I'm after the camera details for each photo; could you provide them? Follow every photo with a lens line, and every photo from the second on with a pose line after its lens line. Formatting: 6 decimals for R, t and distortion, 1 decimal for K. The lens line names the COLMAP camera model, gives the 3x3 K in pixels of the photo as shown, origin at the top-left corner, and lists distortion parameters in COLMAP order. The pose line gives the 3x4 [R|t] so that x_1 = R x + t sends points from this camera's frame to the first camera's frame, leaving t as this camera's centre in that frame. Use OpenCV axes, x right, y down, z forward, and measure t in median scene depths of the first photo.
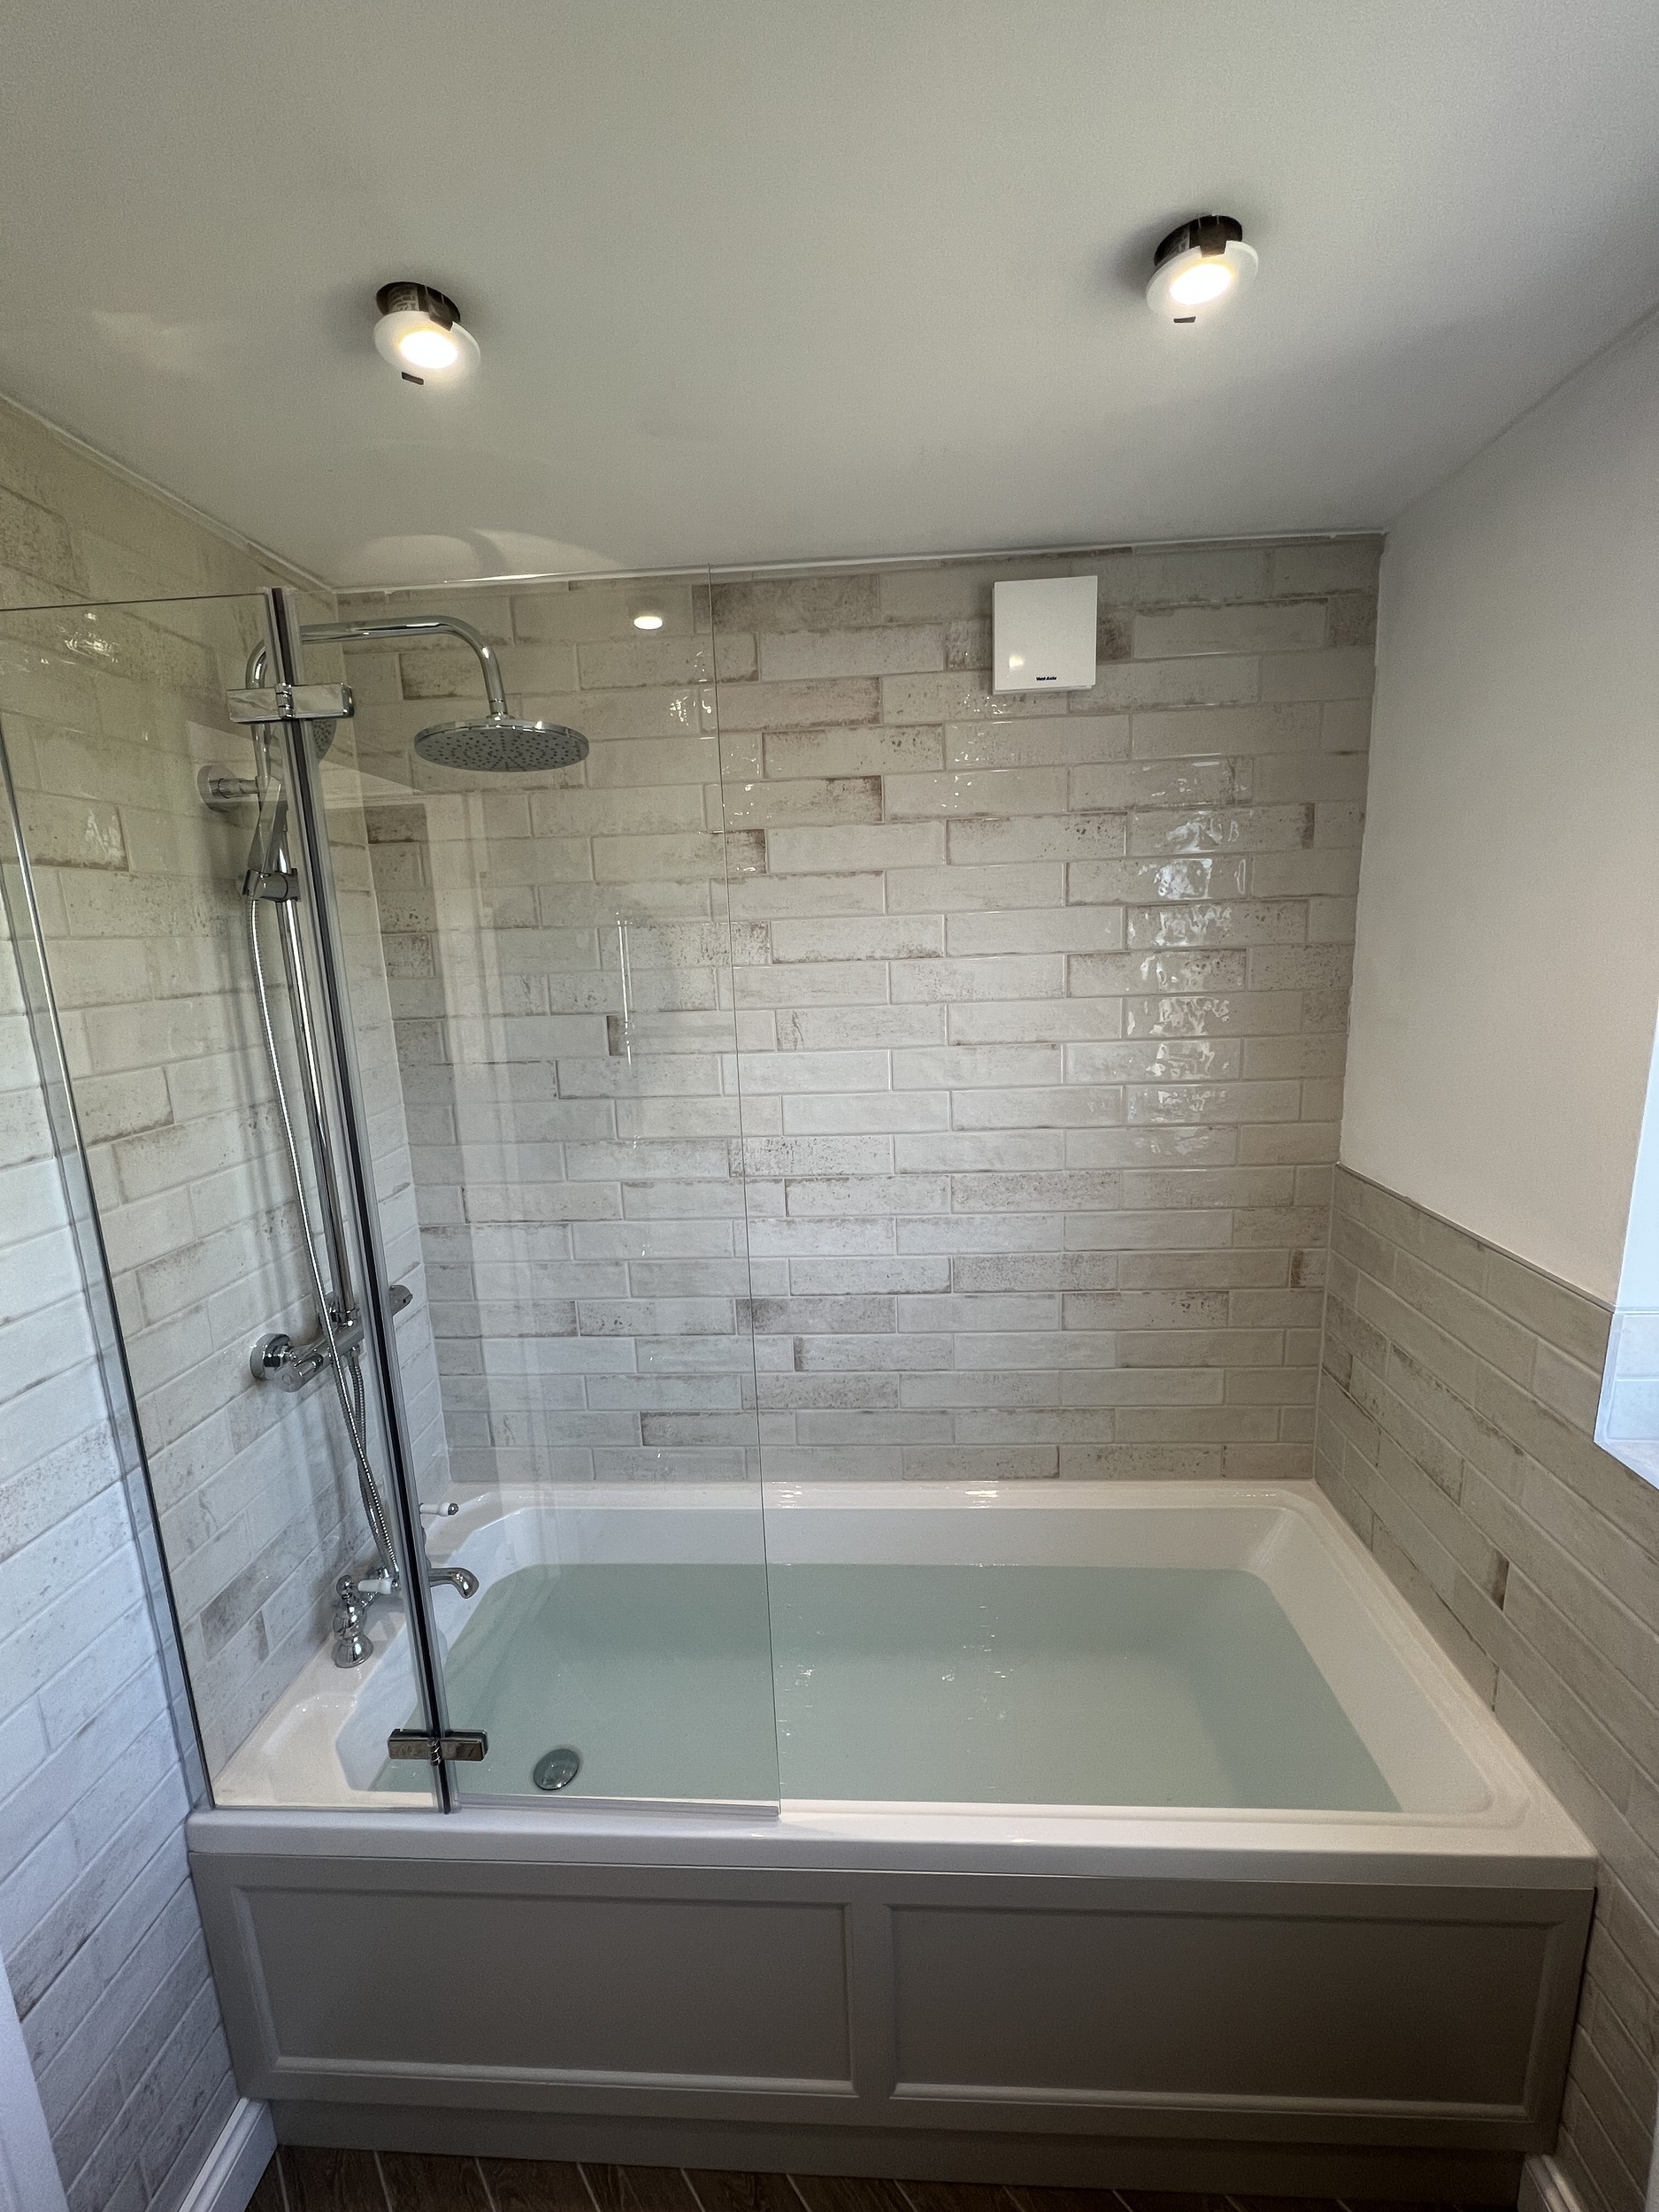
lens RADIAL K [[881.9, 0, 831.2], [0, 881.9, 1094.0], [0, 0, 1]] dist [-0.001613, -0.000336]
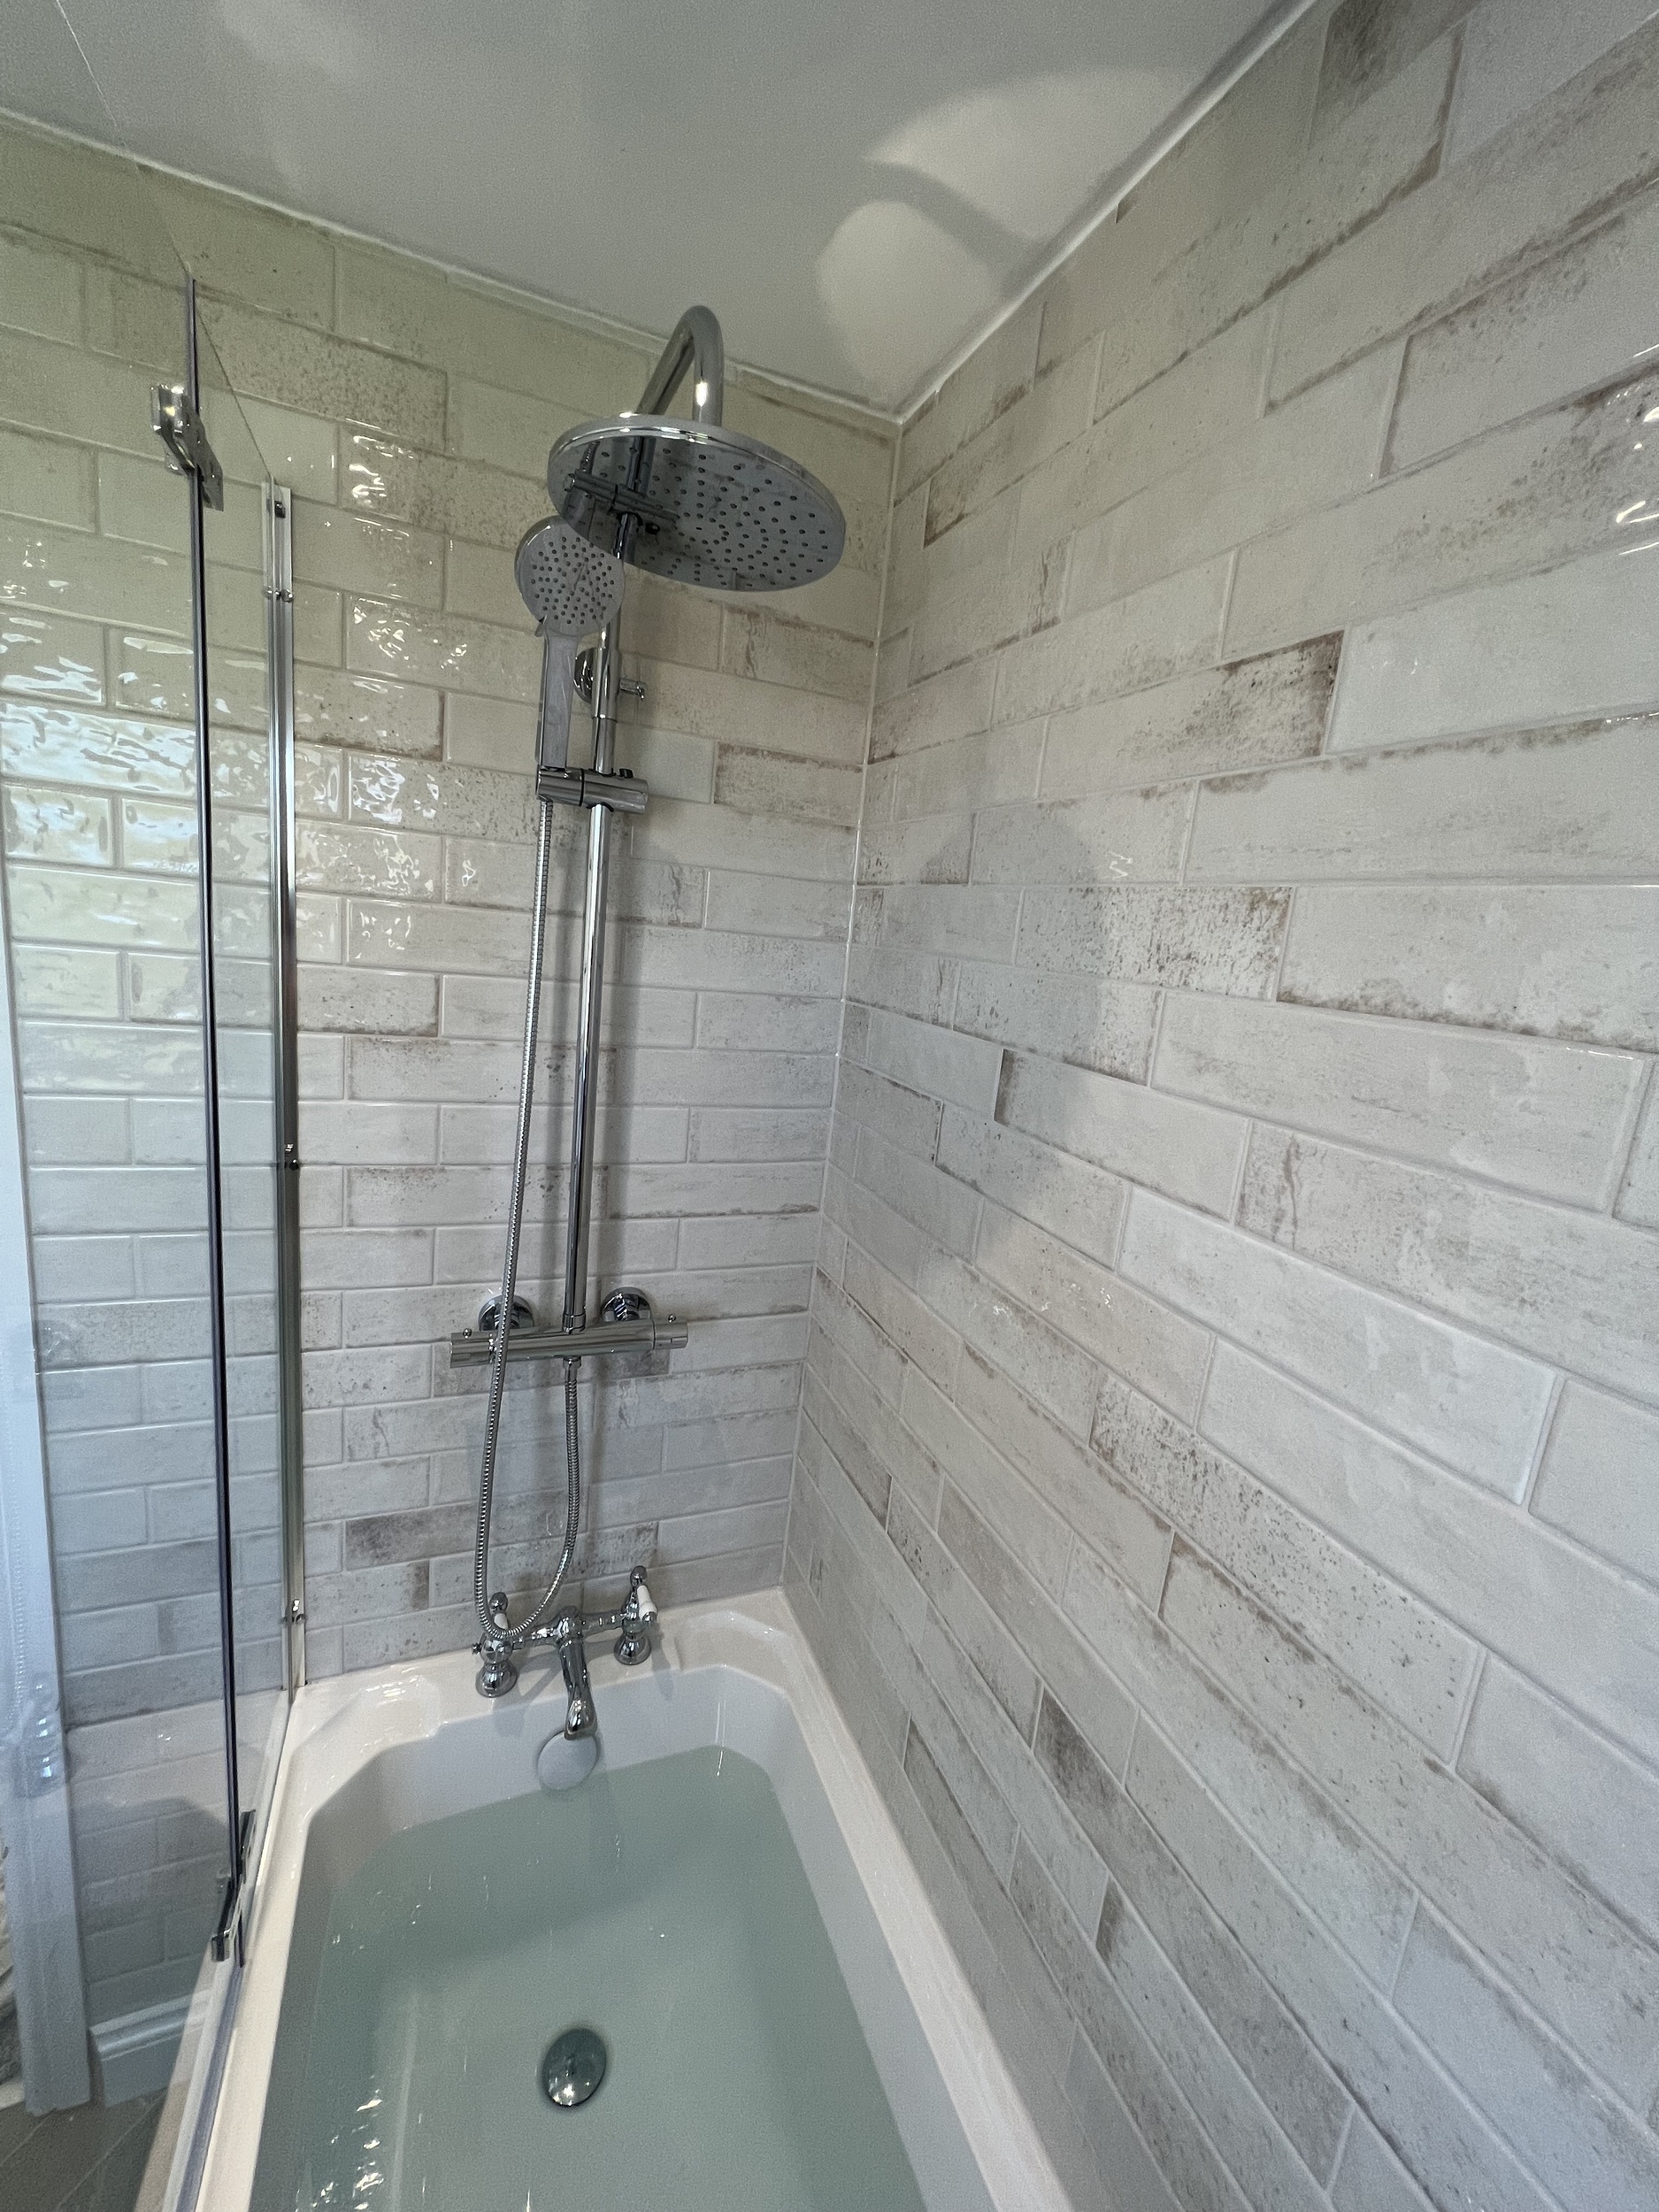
lens RADIAL K [[884.4, 0, 832.3], [0, 884.4, 1096.0], [0, 0, 1]] dist [-0.002239, 0.000624]
pose [[0.429783, 0.247794, -0.868265, 0.193658], [-0.277815, 0.951248, 0.133960, -0.110057], [0.859131, 0.183643, 0.477671, 0.683092]]
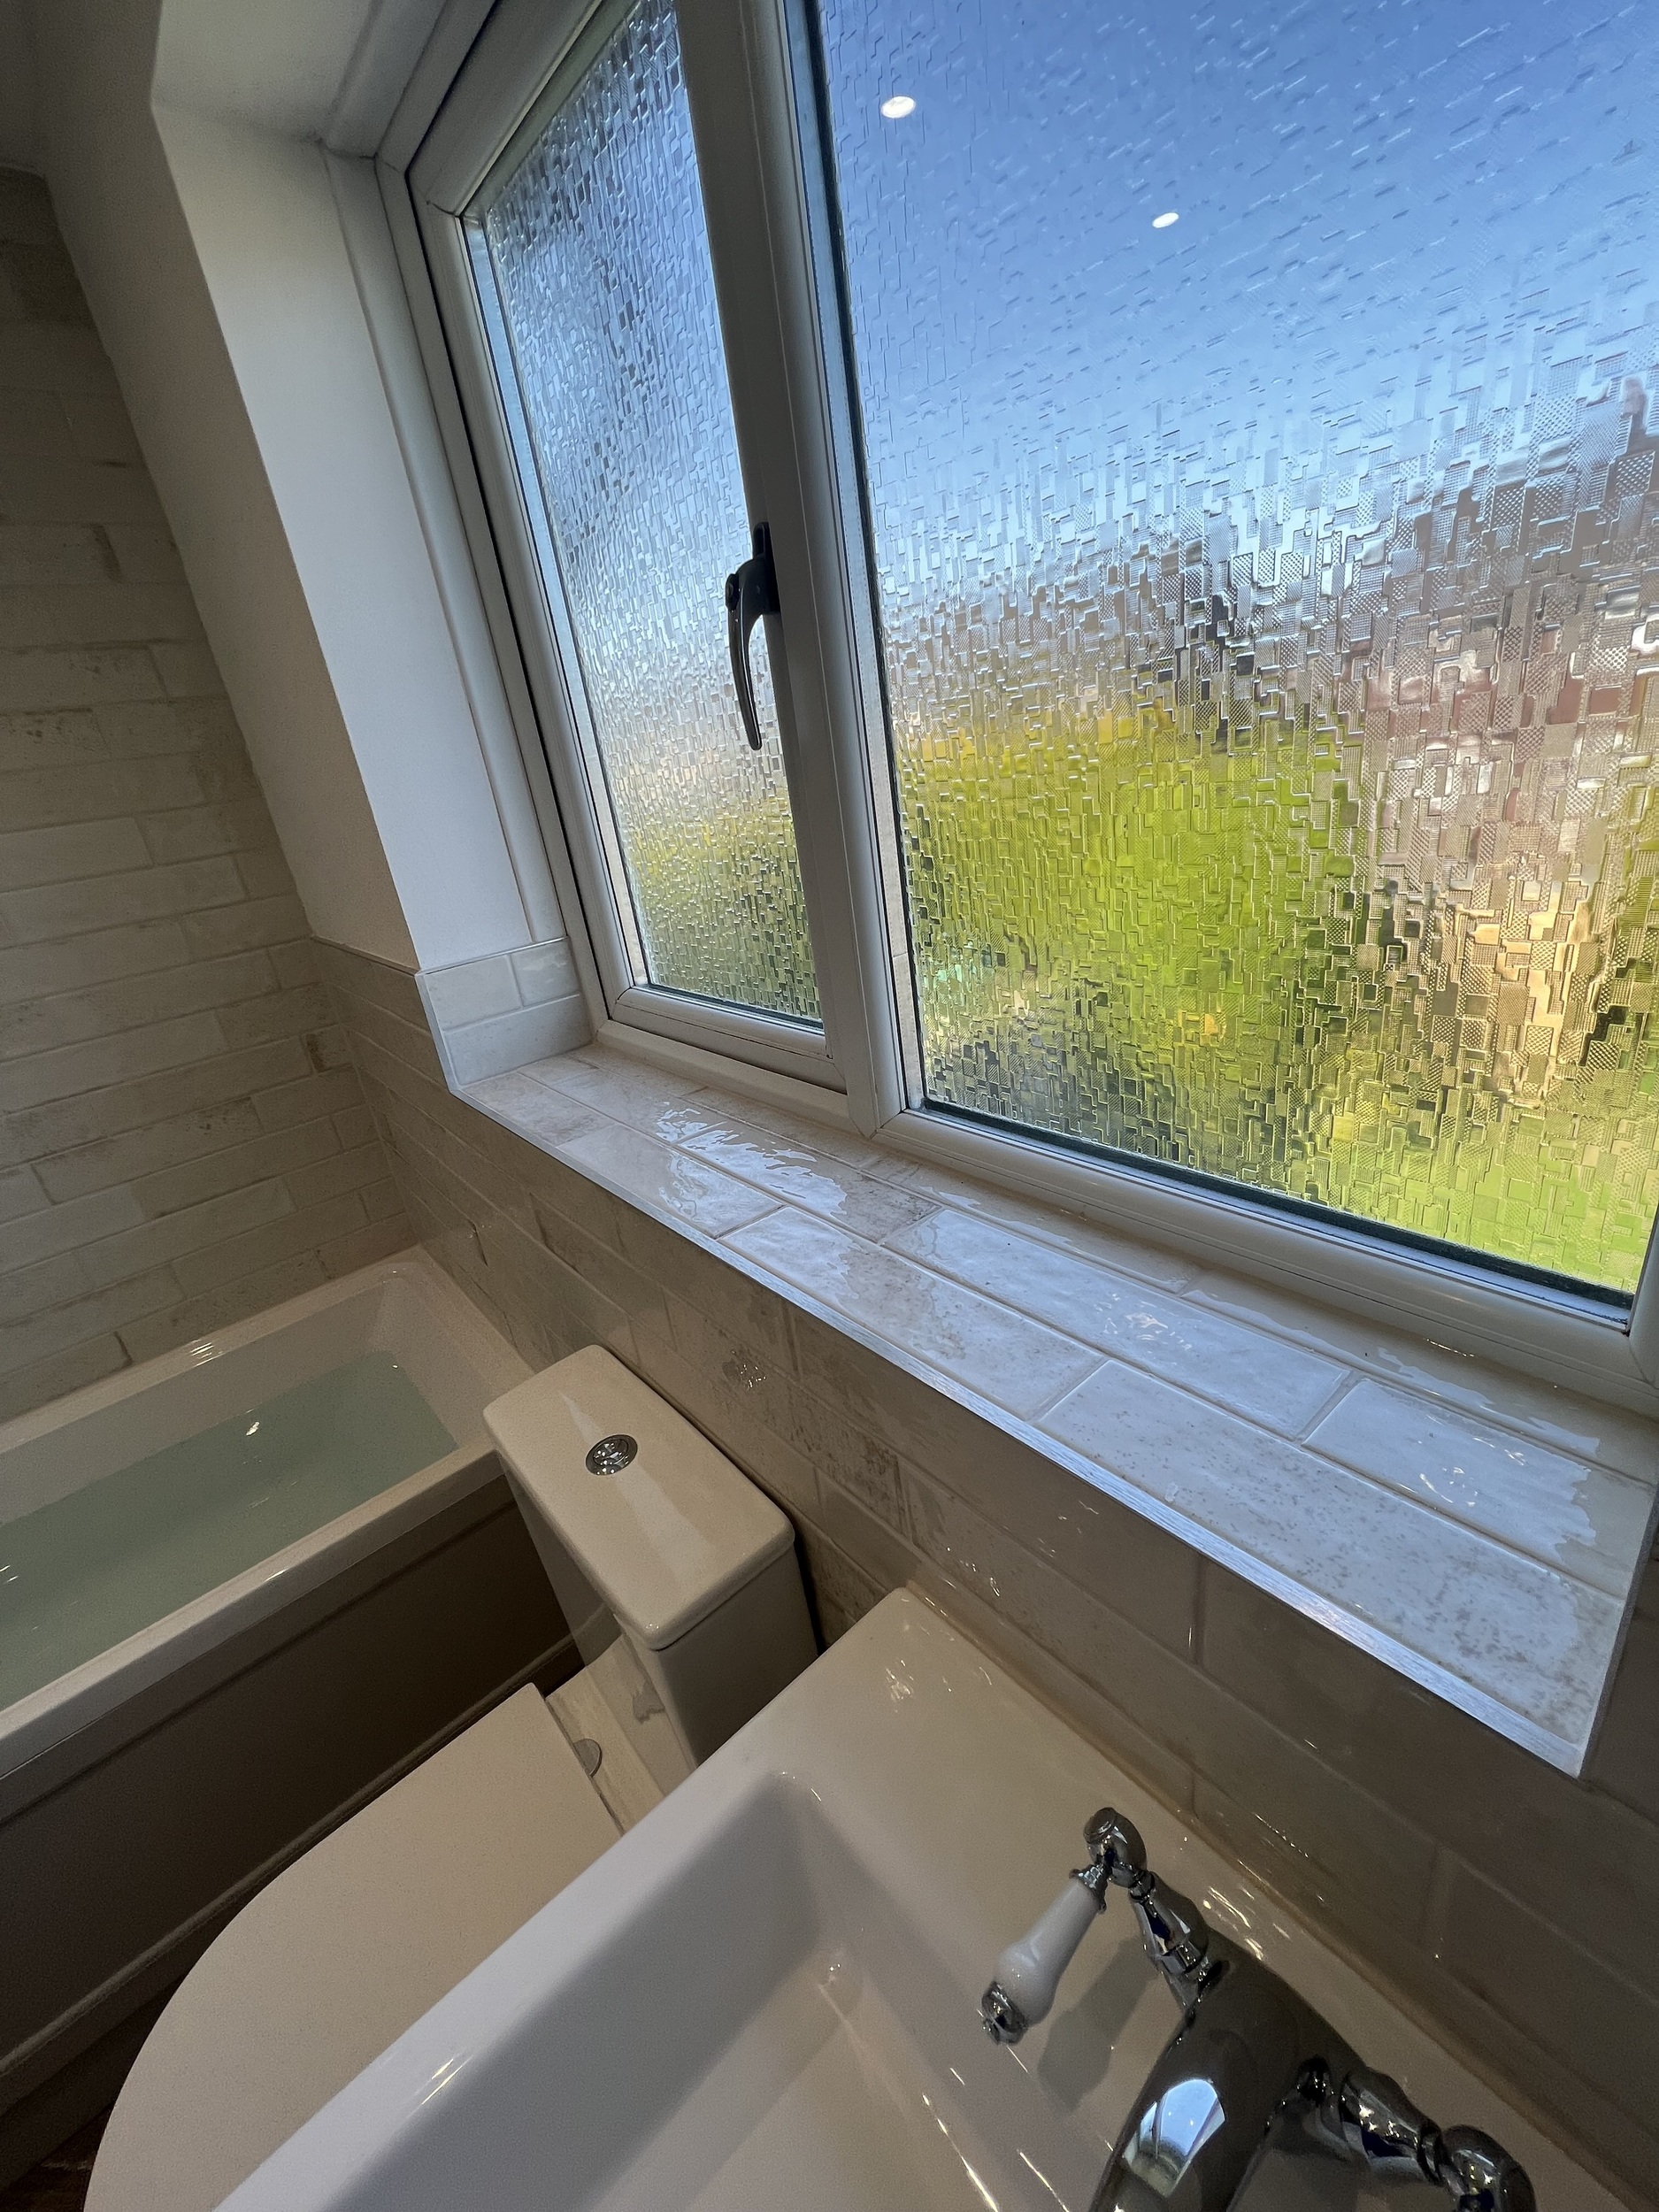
lens RADIAL K [[884.4, 0, 832.3], [0, 884.4, 1096.0], [0, 0, 1]] dist [-0.002239, 0.000624]
pose [[0.720795, -0.312134, 0.618892, 0.341297], [0.230759, 0.949997, 0.210370, 0.181897], [-0.653610, -0.008819, 0.756780, -0.130531]]
